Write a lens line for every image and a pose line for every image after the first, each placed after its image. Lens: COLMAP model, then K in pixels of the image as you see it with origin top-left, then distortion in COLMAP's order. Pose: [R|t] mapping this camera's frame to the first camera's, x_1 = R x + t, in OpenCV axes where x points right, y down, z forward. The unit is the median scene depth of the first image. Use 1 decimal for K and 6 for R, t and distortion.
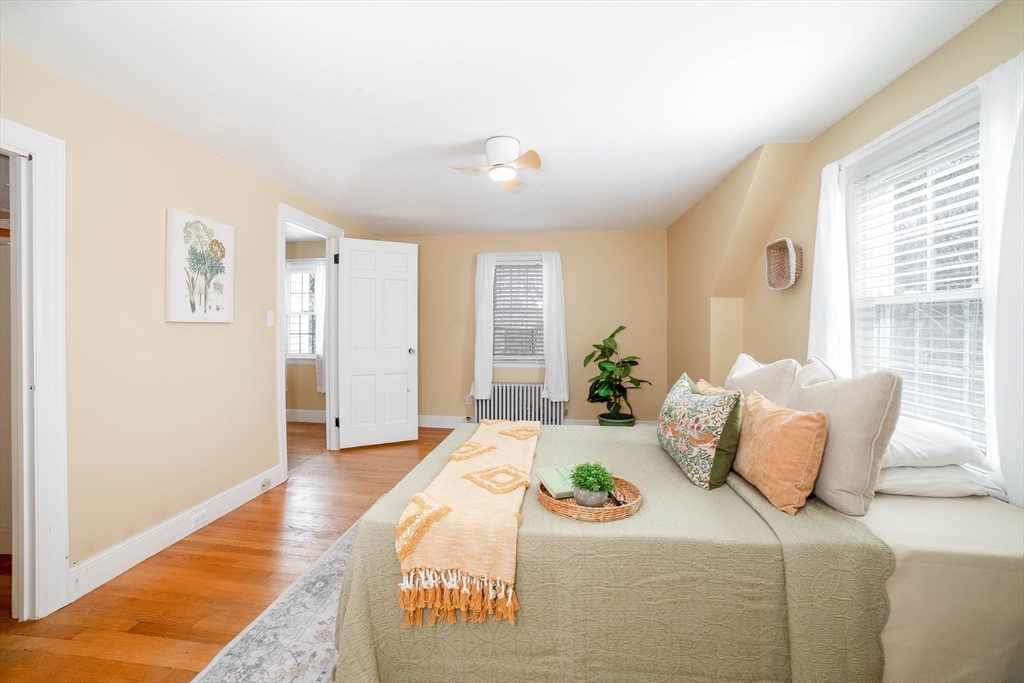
lens RADIAL K [[426.9, 0, 511.1], [0, 426.9, 331.4], [0, 0, 1]] dist [-0.000183, -0.000007]
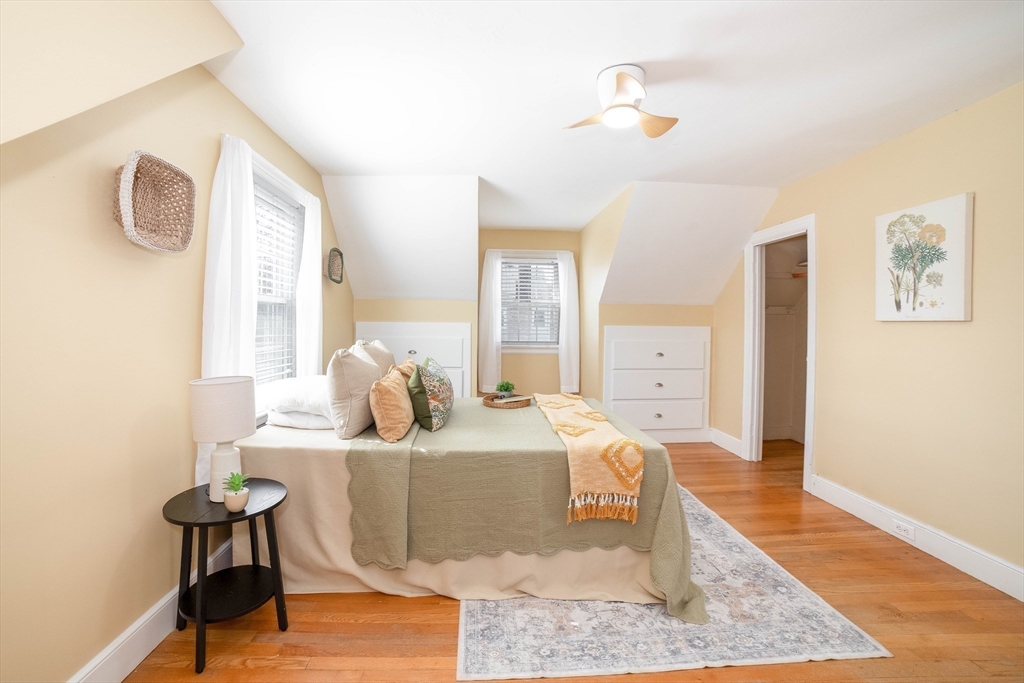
lens RADIAL K [[426.9, 0, 511.0], [0, 426.9, 319.8], [0, 0, 1]] dist [-0.000183, -0.000007]
pose [[-0.981432, -0.009992, -0.191550, 0.305088], [-0.011348, 0.999918, 0.005983, -0.019870], [0.191475, 0.008046, -0.981465, 1.752699]]
